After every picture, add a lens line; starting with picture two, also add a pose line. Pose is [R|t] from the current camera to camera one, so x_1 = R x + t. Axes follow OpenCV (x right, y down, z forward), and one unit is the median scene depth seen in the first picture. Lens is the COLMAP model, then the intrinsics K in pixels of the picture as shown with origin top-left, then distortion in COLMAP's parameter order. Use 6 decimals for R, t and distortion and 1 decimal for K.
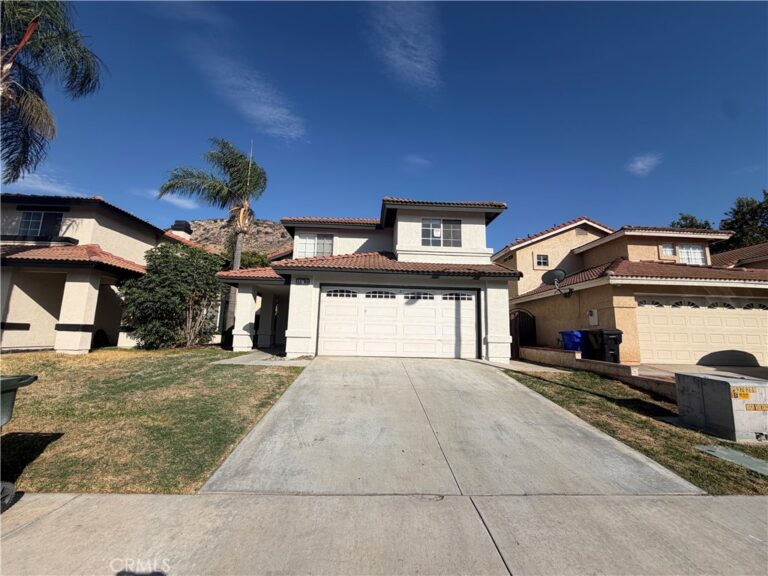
lens RADIAL K [[308.0, 0, 384.7], [0, 308.0, 285.1], [0, 0, 1]] dist [-0.001606, -0.000112]
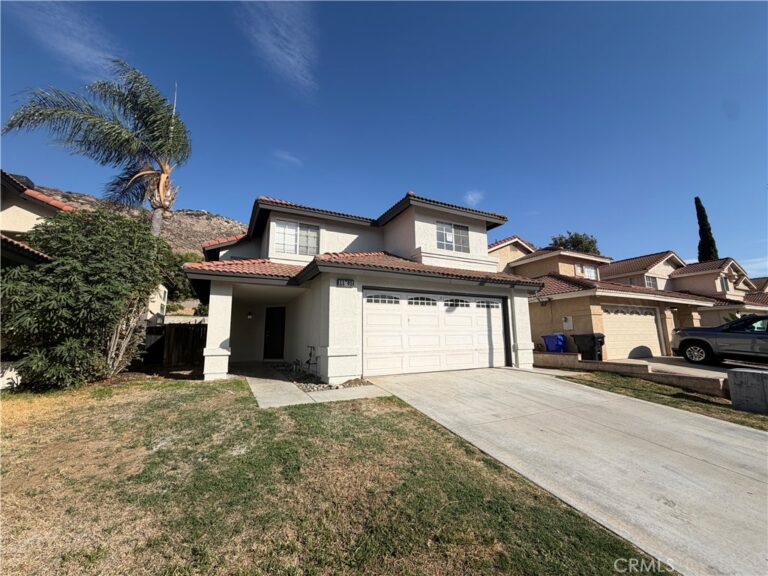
lens RADIAL K [[306.2, 0, 382.0], [0, 306.2, 288.6], [0, 0, 1]] dist [0.000261, -0.000163]
pose [[0.909841, 0.031256, 0.413778, -0.477350], [-0.032111, 0.999472, -0.004889, 0.002979], [-0.413712, -0.008839, 0.910365, 0.249987]]
